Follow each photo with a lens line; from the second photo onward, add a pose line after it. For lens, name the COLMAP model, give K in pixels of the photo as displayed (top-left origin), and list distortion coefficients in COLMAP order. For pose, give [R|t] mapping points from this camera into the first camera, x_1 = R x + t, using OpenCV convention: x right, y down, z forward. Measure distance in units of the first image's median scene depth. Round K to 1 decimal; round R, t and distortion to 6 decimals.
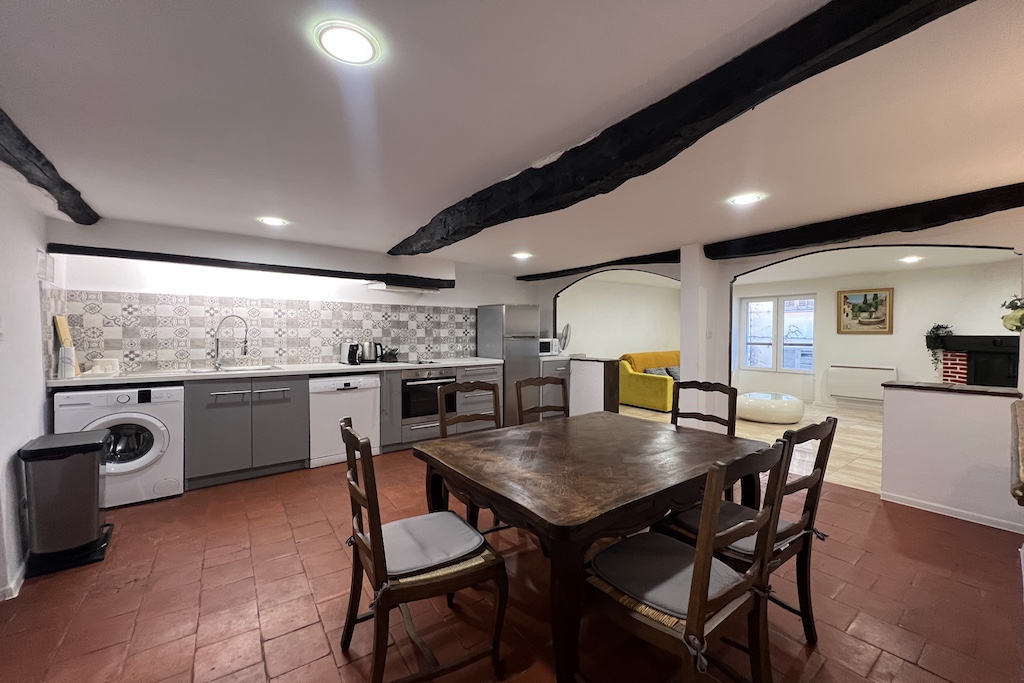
lens RADIAL K [[411.3, 0, 514.3], [0, 411.3, 346.1], [0, 0, 1]] dist [-0.001193, 0.000055]
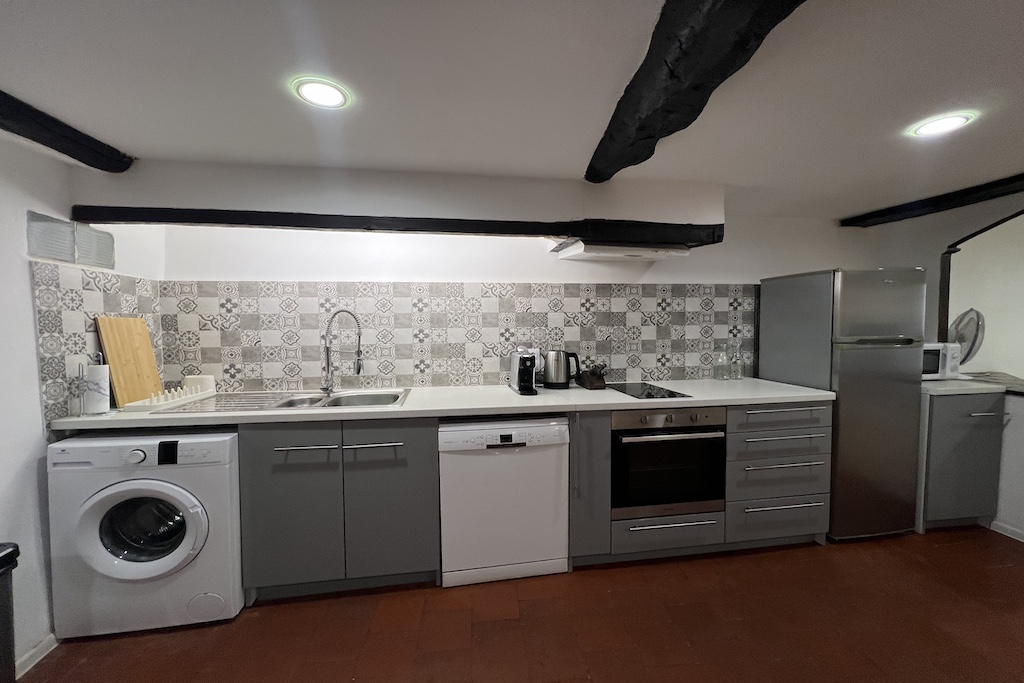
lens RADIAL K [[411.3, 0, 514.3], [0, 411.3, 346.1], [0, 0, 1]] dist [-0.001193, 0.000055]
pose [[0.868374, 0.014127, -0.495709, -0.124951], [-0.005079, 0.999795, 0.019595, -0.027814], [0.495884, -0.014498, 0.868267, 0.487552]]
